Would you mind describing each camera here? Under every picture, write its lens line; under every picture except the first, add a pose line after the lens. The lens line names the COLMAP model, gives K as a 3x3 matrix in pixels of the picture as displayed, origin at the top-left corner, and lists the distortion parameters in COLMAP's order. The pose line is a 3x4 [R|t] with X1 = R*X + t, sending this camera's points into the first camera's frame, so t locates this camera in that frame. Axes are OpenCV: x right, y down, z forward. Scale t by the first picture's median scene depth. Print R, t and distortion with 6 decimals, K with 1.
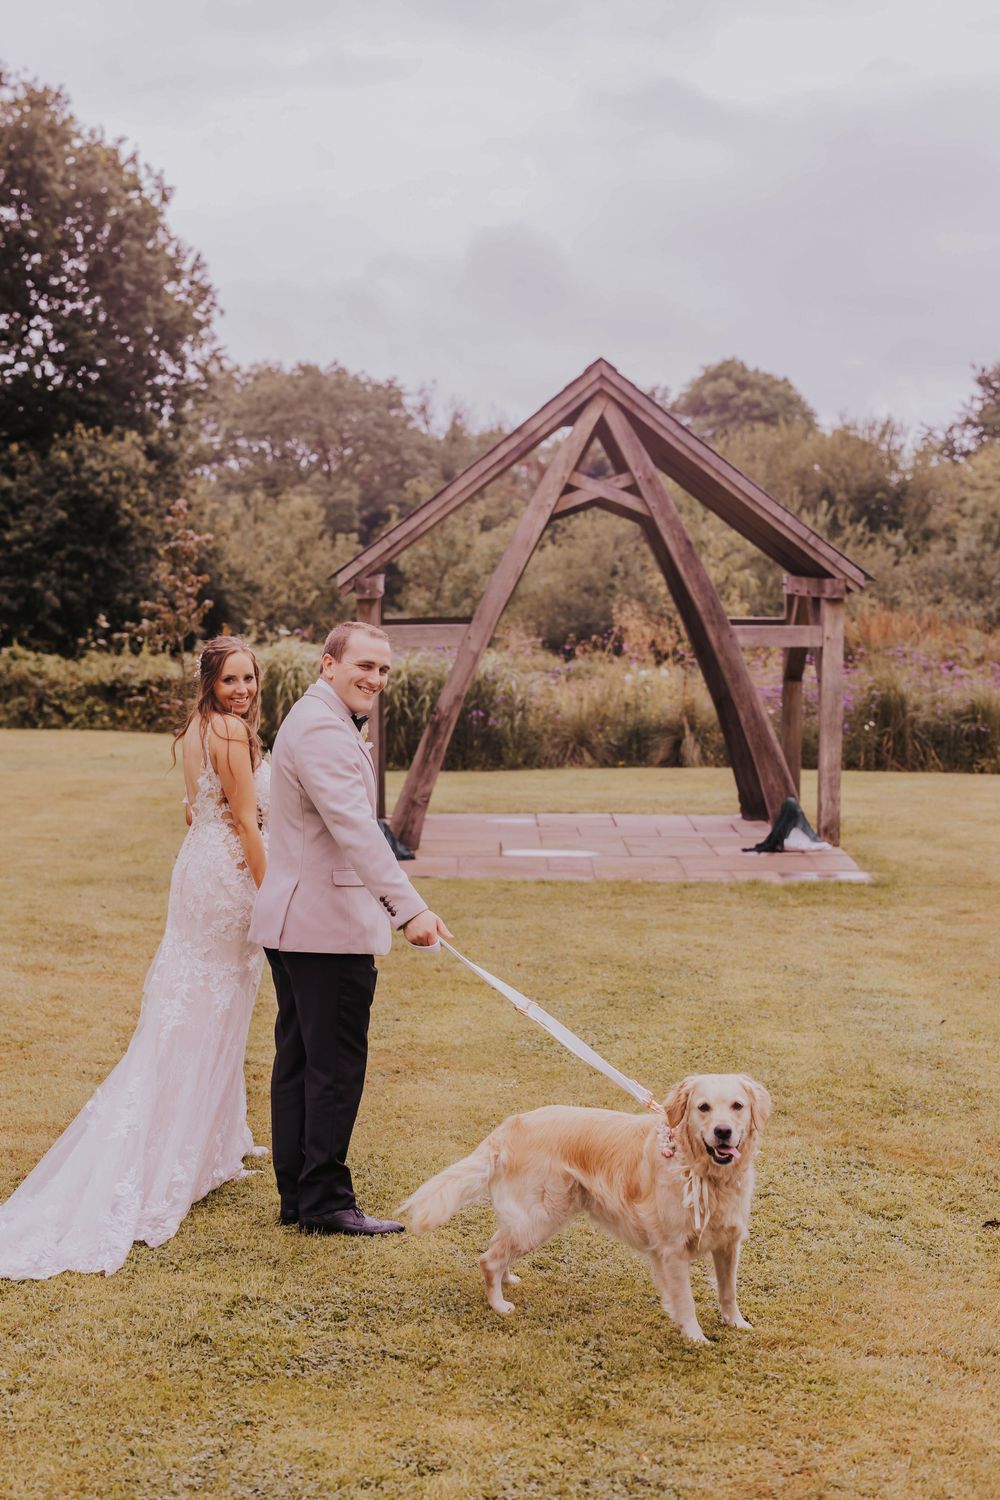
lens RADIAL K [[2175.1, 0, 458.3], [0, 2175.1, 743.2], [0, 0, 1]] dist [-0.006285, 0.049223]
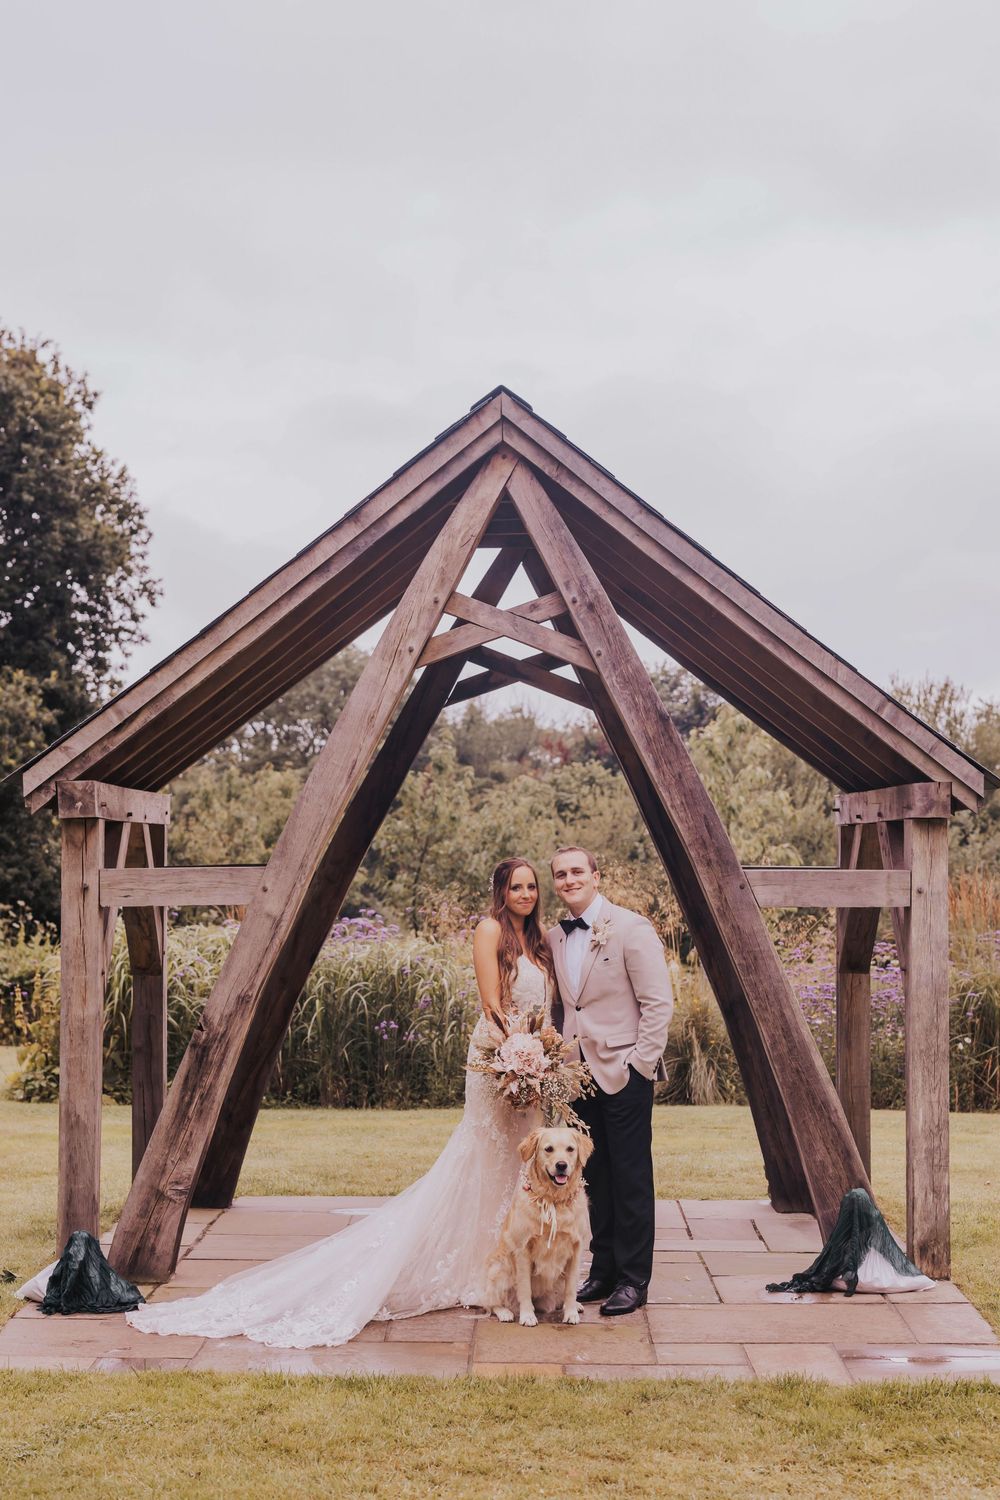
lens RADIAL K [[2373.9, 0, 454.8], [0, 2373.9, 750.1], [0, 0, 1]] dist [-0.005930, 0.015535]
pose [[0.999963, 0.000637, -0.008554, 0.020422], [-0.001710, 0.992032, -0.125976, -0.002849], [0.008405, 0.125986, 0.991996, 0.141375]]
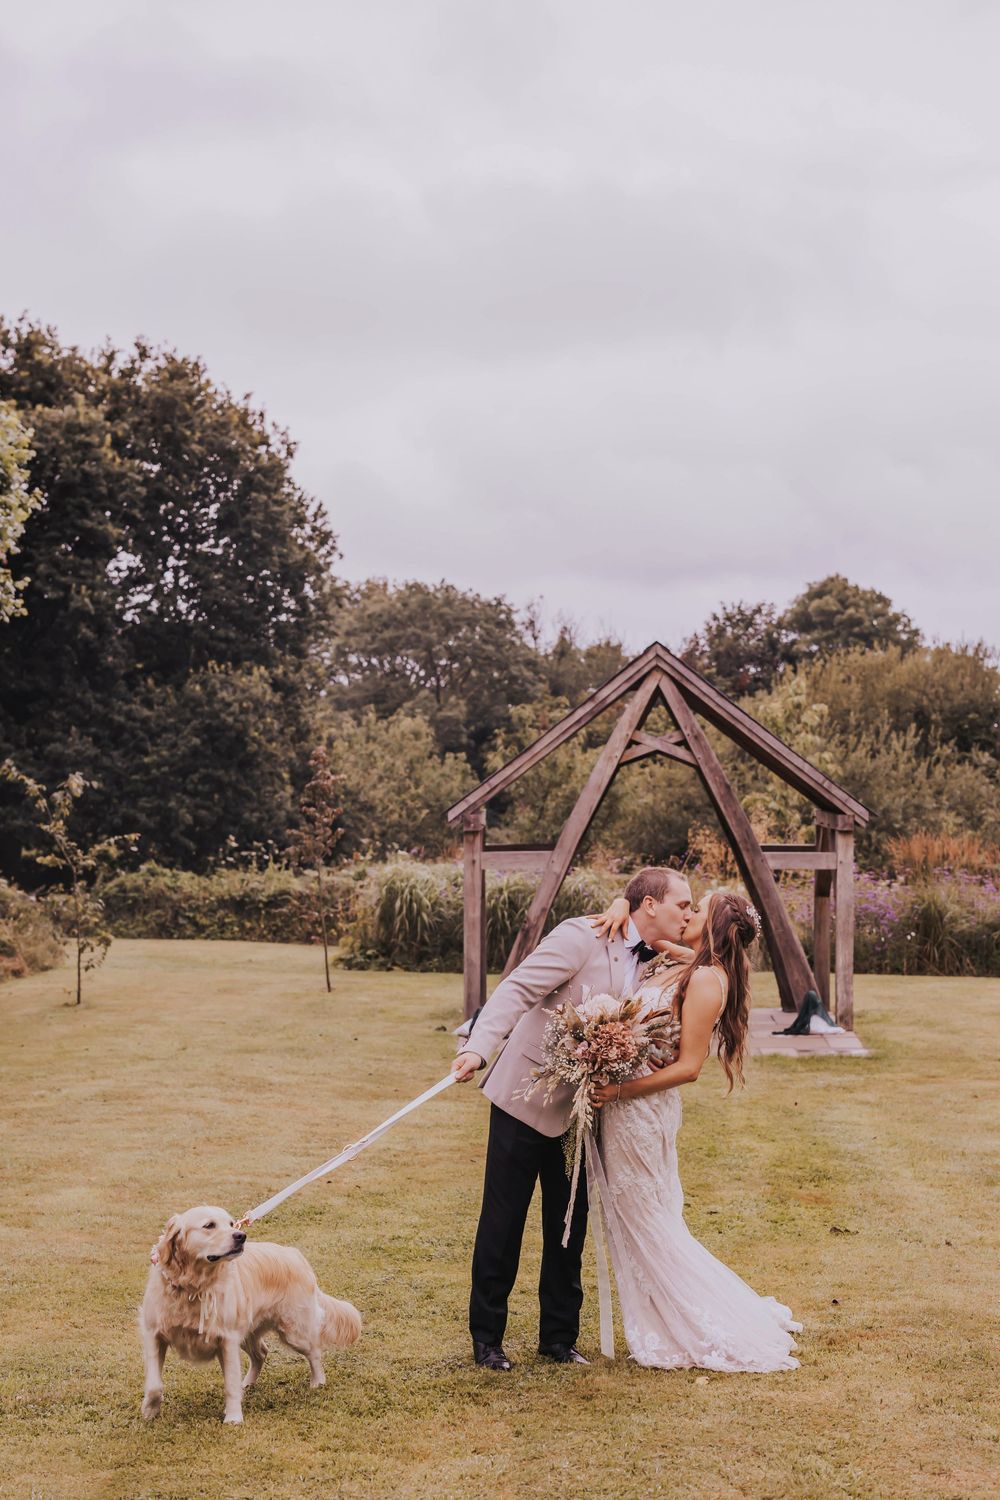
lens RADIAL K [[2175.1, 0, 458.3], [0, 2175.1, 743.2], [0, 0, 1]] dist [-0.006285, 0.049223]
pose [[0.998769, -0.001734, -0.049569, 0.004510], [-0.003147, 0.995160, -0.098216, 0.002403], [0.049500, 0.098251, 0.993930, -0.090143]]
